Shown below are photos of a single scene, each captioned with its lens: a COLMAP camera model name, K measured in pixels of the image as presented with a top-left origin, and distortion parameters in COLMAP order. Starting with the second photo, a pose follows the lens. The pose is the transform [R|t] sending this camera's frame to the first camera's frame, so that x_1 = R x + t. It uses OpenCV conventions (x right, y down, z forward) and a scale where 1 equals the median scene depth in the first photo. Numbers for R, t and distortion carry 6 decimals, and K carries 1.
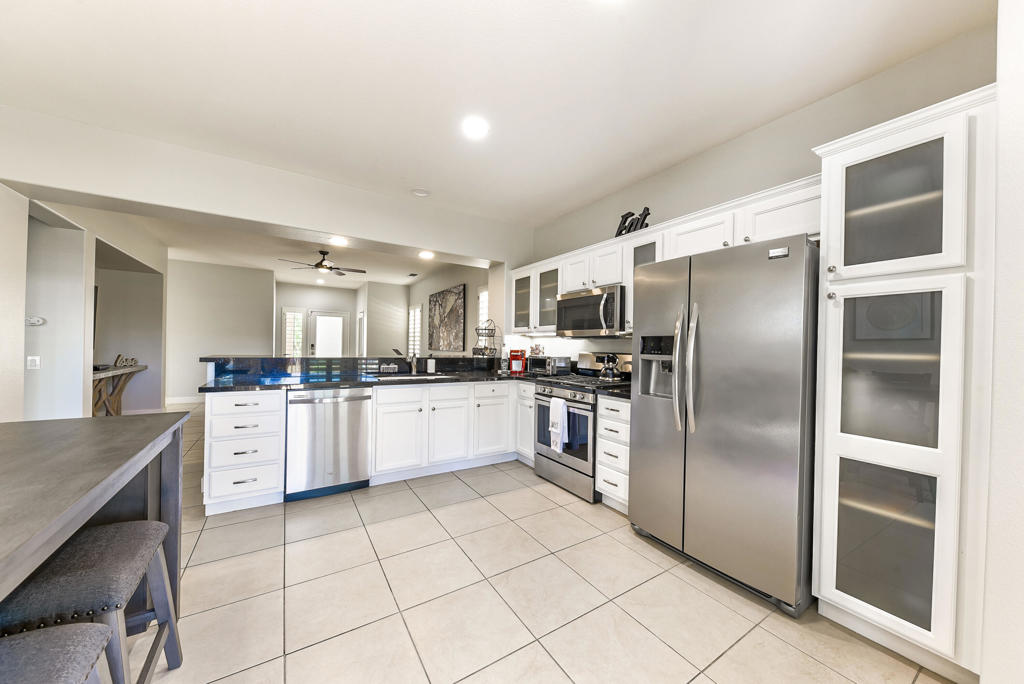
lens RADIAL K [[357.2, 0, 511.8], [0, 357.2, 350.3], [0, 0, 1]] dist [0.000236, 0.000004]
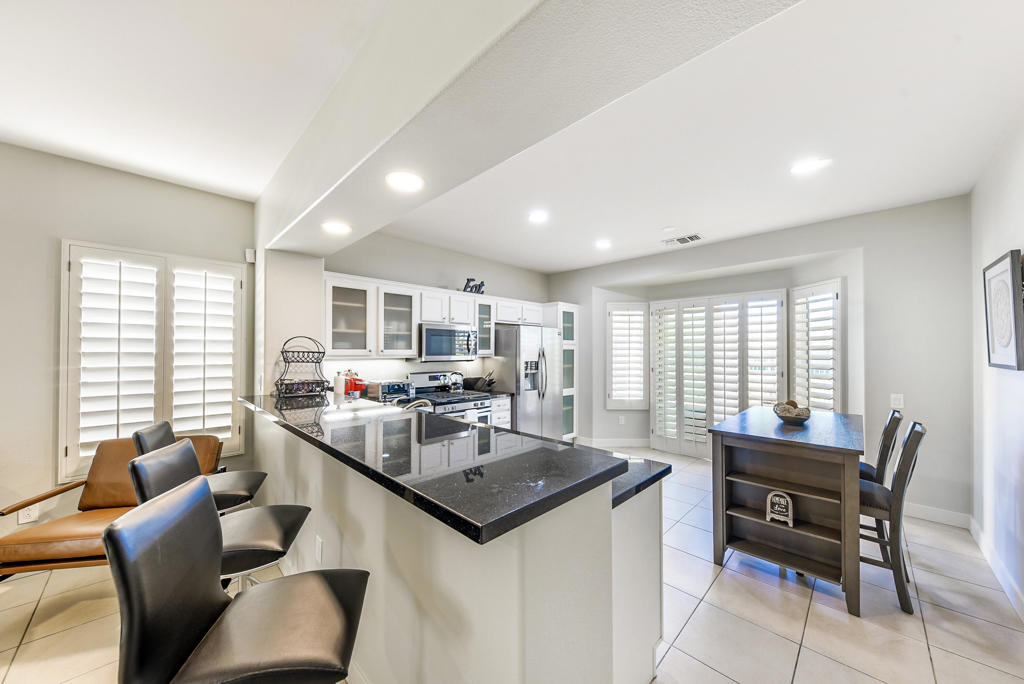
lens RADIAL K [[357.2, 0, 511.8], [0, 357.2, 350.3], [0, 0, 1]] dist [0.000236, 0.000004]
pose [[-0.221407, -0.016700, 0.975038, -1.186722], [0.004167, 0.999828, 0.018071, -0.105756], [-0.975172, 0.008064, -0.221300, 1.161121]]
